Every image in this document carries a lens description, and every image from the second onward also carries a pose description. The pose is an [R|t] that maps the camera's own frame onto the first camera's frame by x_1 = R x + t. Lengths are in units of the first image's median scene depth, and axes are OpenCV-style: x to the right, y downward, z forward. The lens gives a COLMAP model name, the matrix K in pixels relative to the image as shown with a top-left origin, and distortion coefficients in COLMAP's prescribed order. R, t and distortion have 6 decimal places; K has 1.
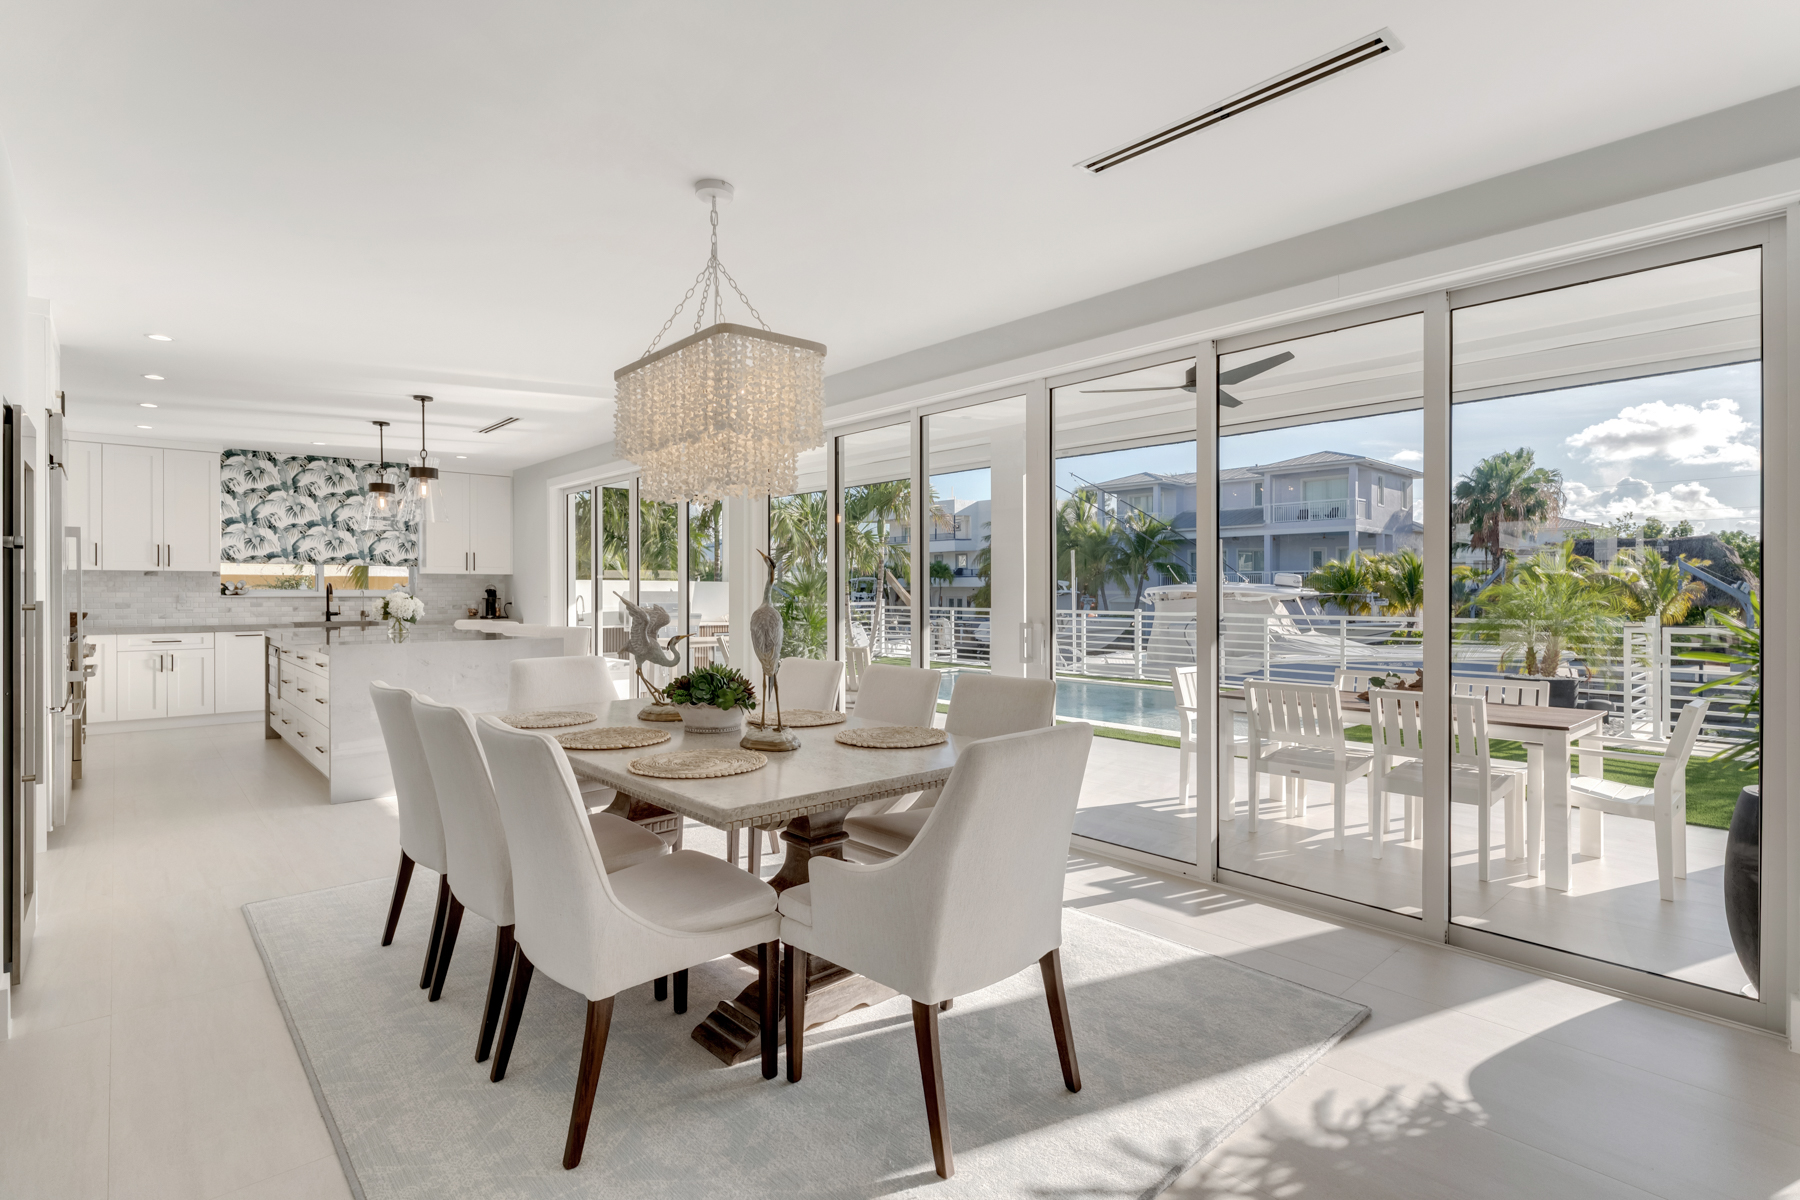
lens RADIAL K [[857.8, 0, 892.7], [0, 857.8, 601.4], [0, 0, 1]] dist [-0.002668, 0.000403]
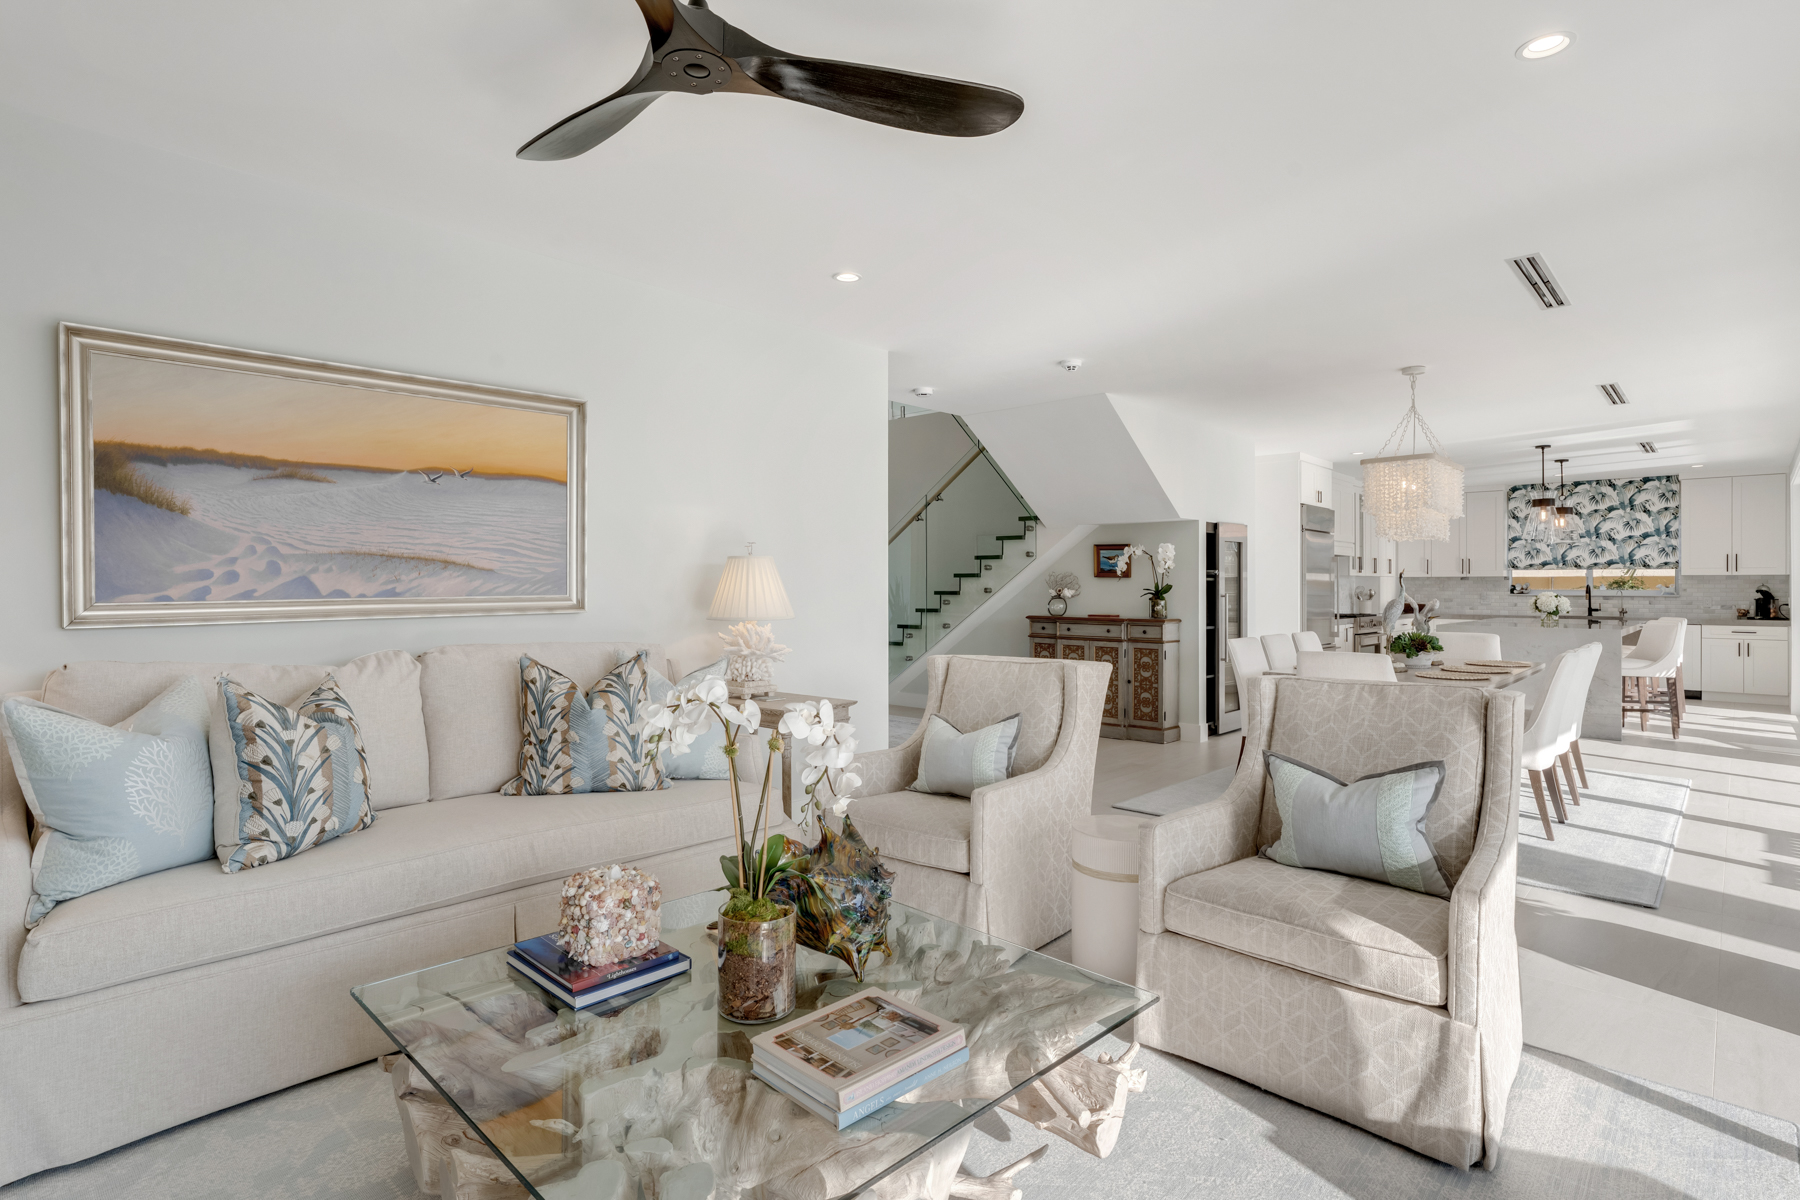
lens RADIAL K [[919.3, 0, 900.4], [0, 919.3, 581.2], [0, 0, 1]] dist [0.005938, 0.002165]
pose [[0.092307, -0.007570, -0.995702, 0.563269], [-0.015792, 0.999834, -0.009065, 0.001400], [0.995605, 0.016561, 0.092173, -0.093718]]
